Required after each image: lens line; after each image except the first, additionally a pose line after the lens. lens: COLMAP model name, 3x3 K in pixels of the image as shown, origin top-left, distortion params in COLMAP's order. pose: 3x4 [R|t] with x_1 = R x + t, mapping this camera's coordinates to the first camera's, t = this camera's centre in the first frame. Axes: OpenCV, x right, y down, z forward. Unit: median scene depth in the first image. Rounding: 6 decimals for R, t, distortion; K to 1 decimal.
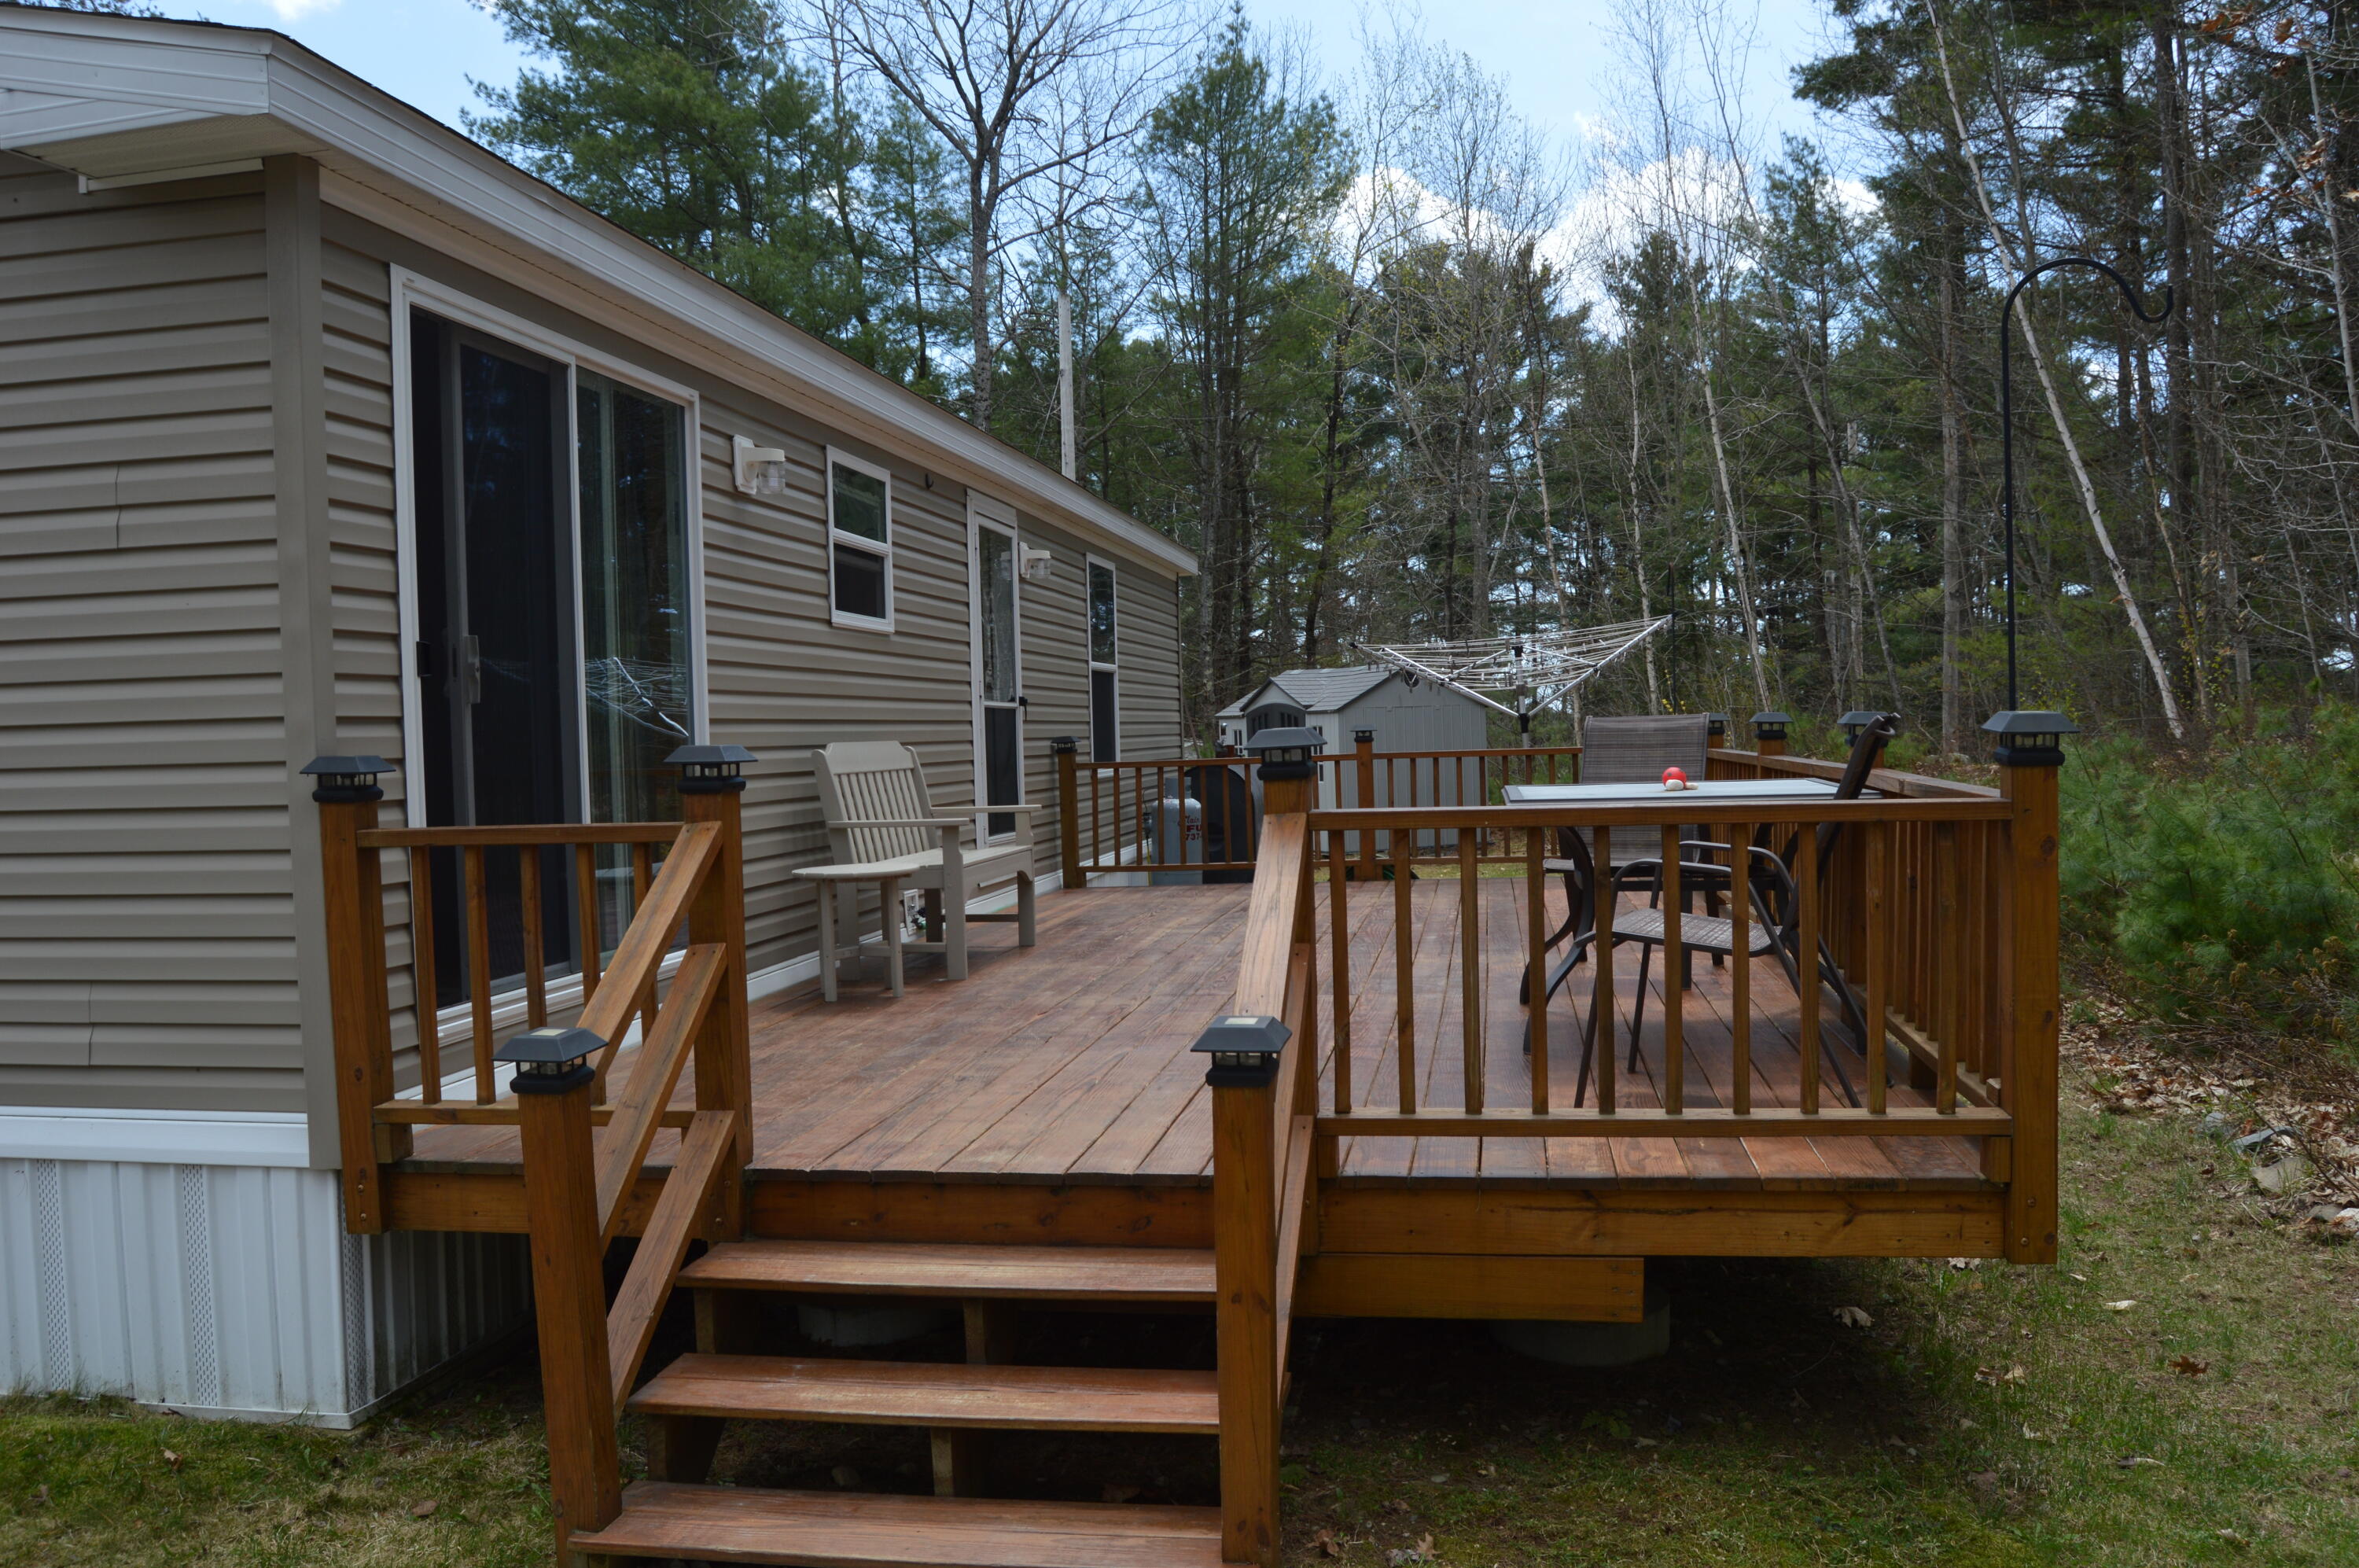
lens RADIAL K [[1868.3, 0, 1179.5], [0, 1868.3, 784.0], [0, 0, 1]] dist [-0.081059, 0.003612]
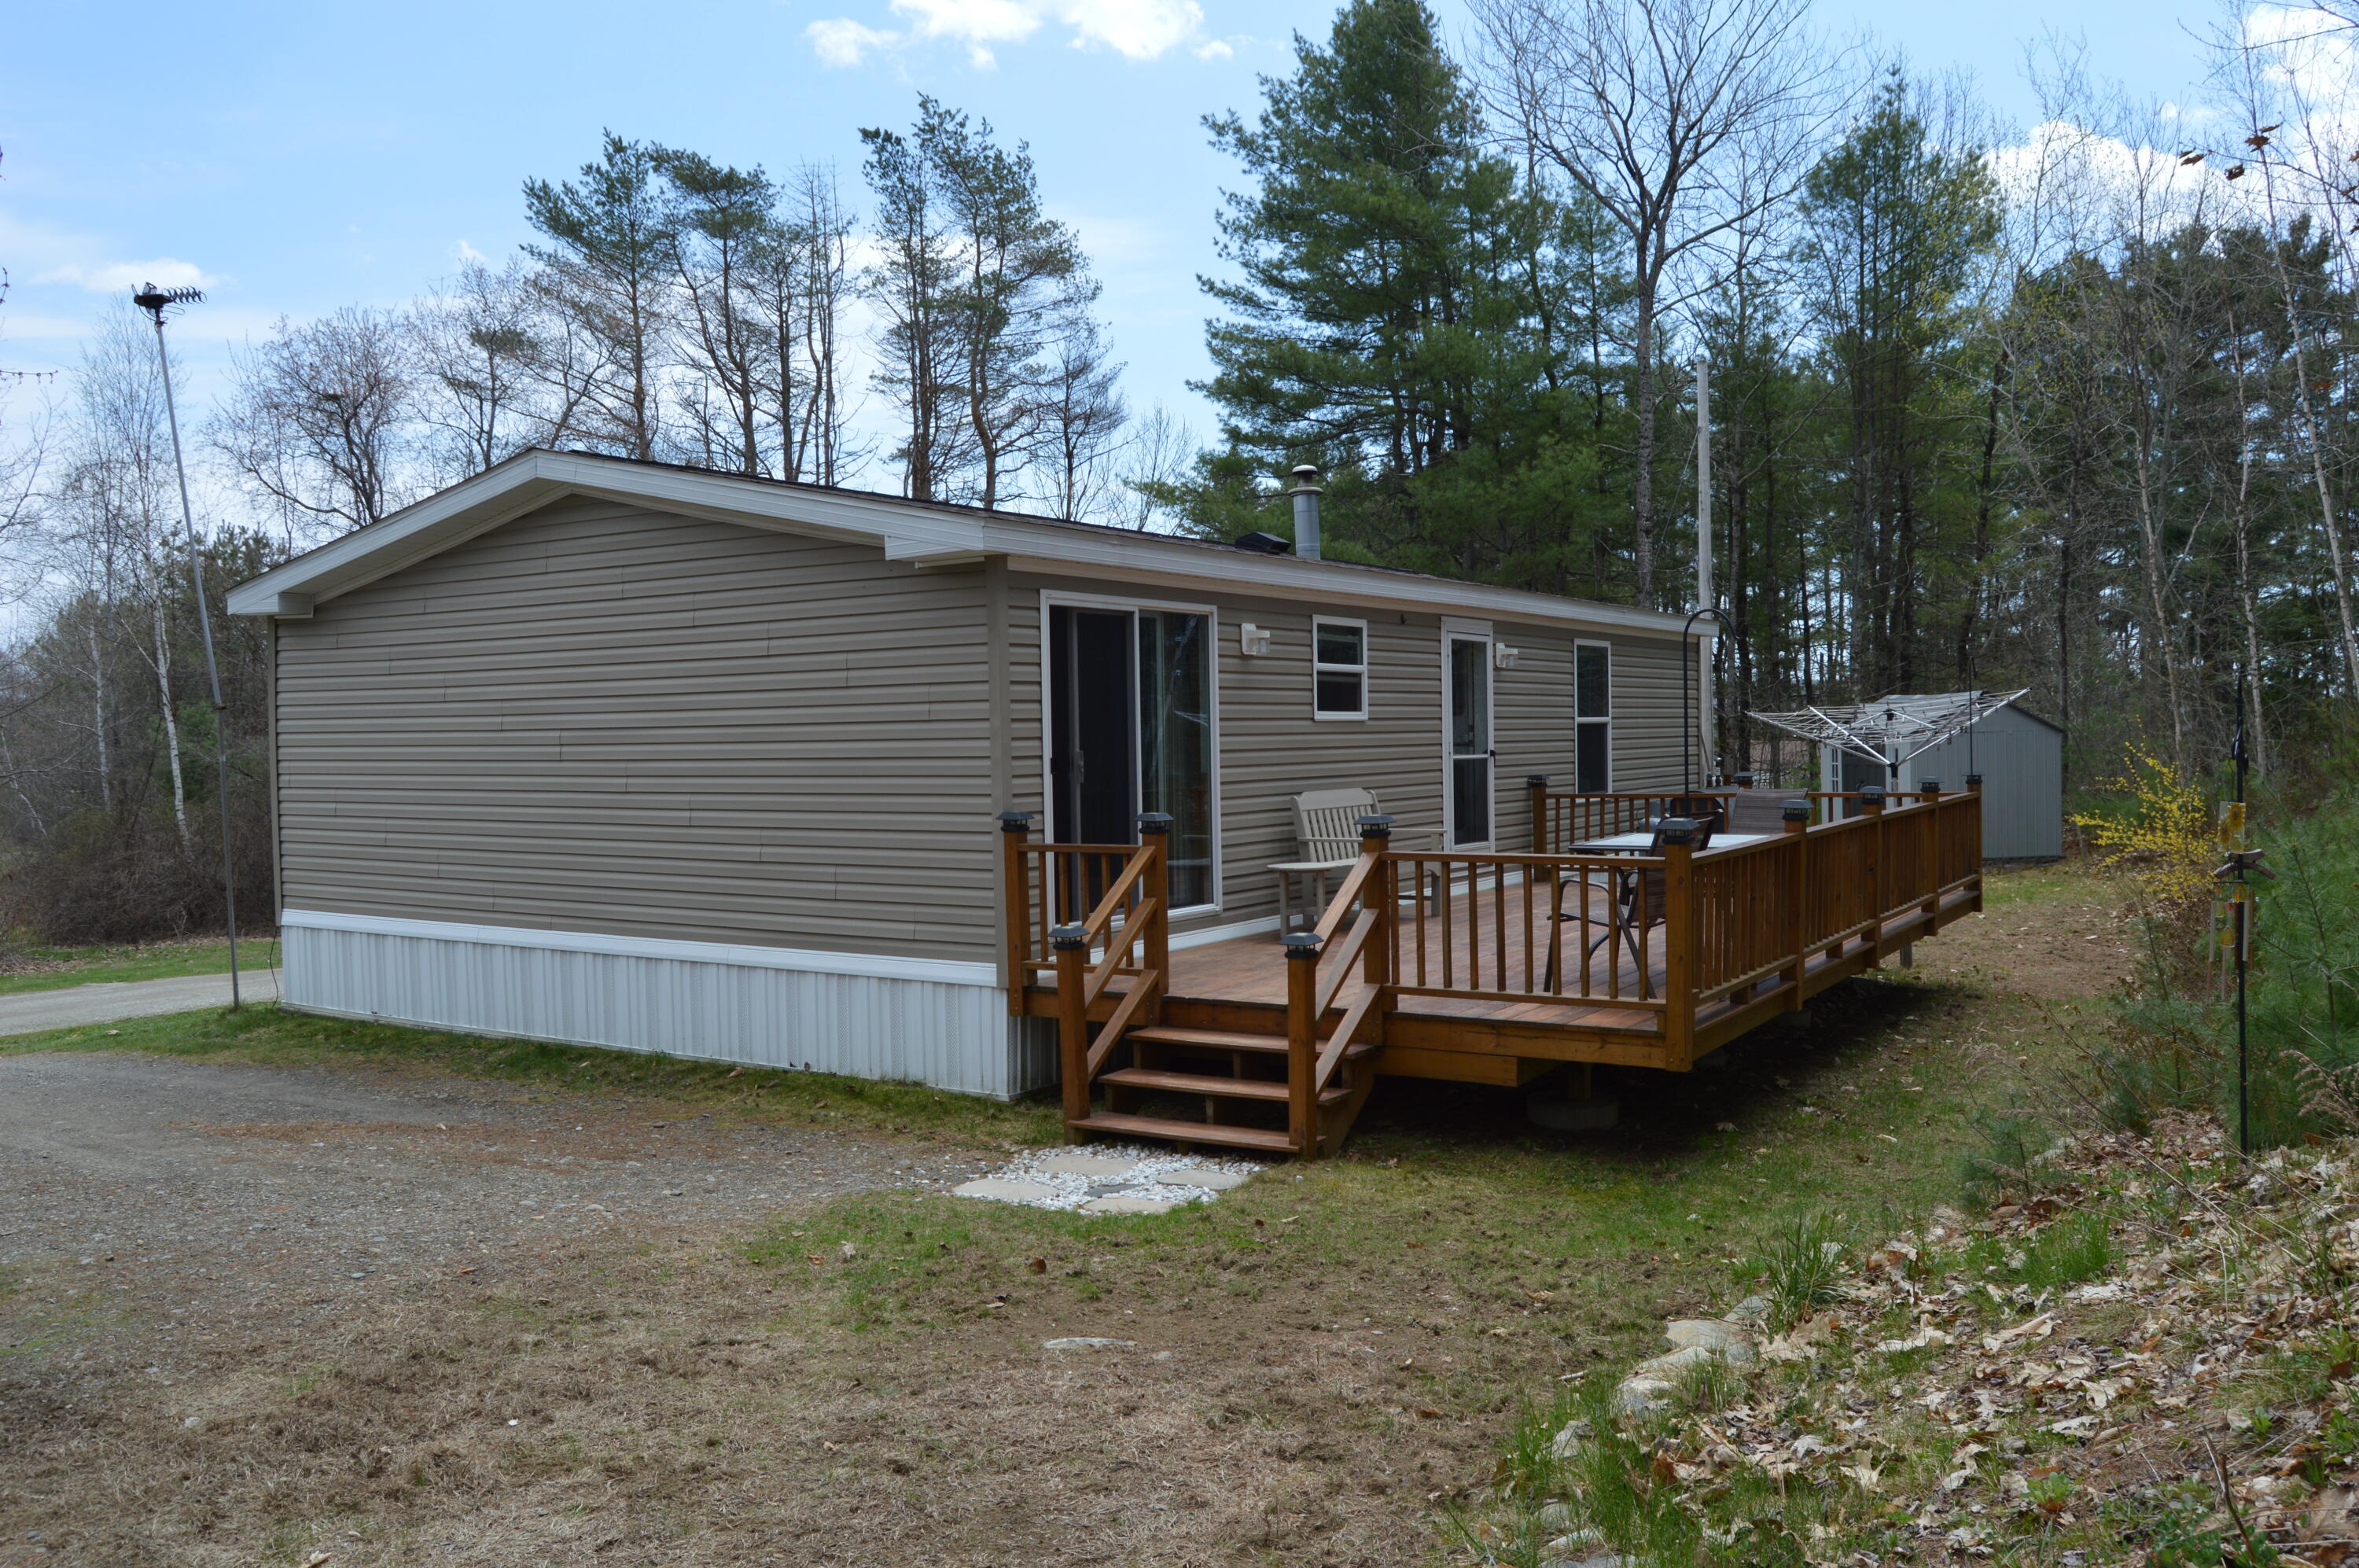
lens RADIAL K [[1825.4, 0, 1179.5], [0, 1825.4, 784.0], [0, 0, 1]] dist [-0.171918, -0.000604]
pose [[0.918217, 0.023932, -0.395354, 0.200242], [-0.020845, 0.999709, 0.012104, -0.025409], [0.395529, -0.002873, 0.918449, -0.320158]]
